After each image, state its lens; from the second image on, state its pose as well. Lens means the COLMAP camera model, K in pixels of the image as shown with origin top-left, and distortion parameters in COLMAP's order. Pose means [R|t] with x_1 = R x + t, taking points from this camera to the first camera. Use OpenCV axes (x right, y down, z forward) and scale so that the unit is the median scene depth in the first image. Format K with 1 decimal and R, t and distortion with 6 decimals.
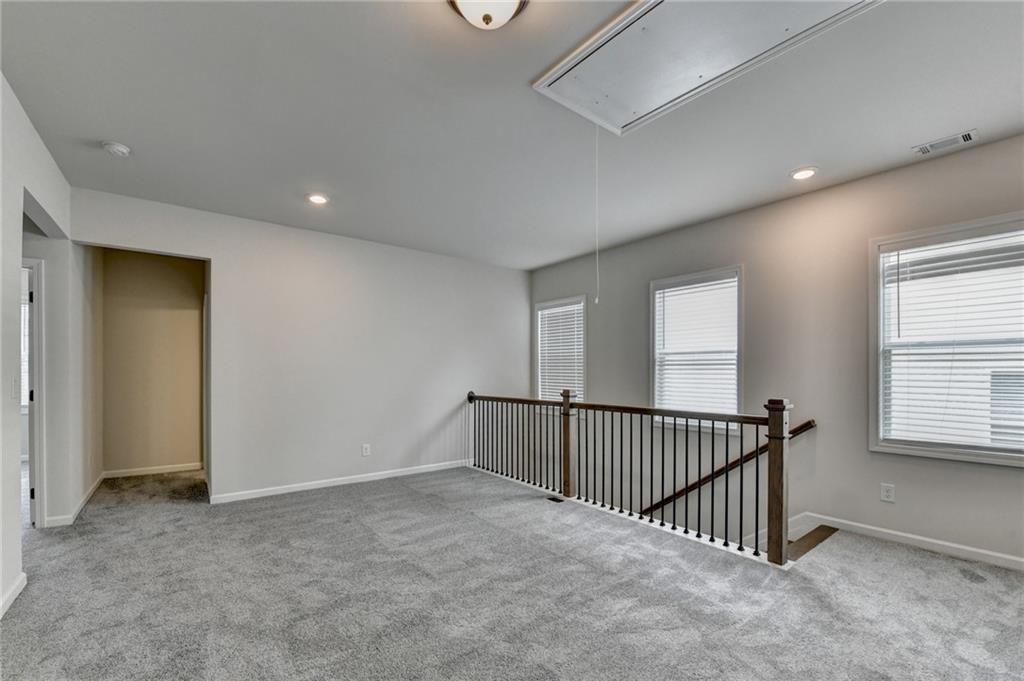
lens RADIAL K [[420.1, 0, 492.8], [0, 420.1, 364.9], [0, 0, 1]] dist [-0.001187, -0.006577]
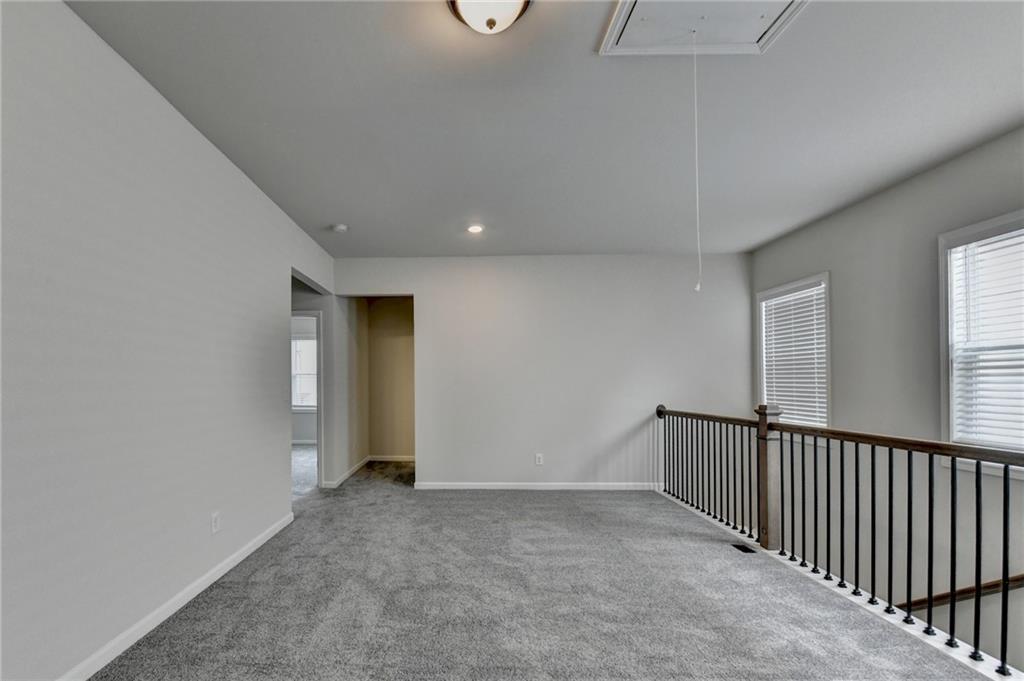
lens RADIAL K [[427.5, 0, 457.6], [0, 427.5, 375.5], [0, 0, 1]] dist [-0.000560, -0.004095]
pose [[0.785926, -0.017839, -0.618063, 0.229798], [0.016801, 0.999831, -0.007493, 0.003084], [0.618092, -0.004495, 0.786093, 0.069231]]
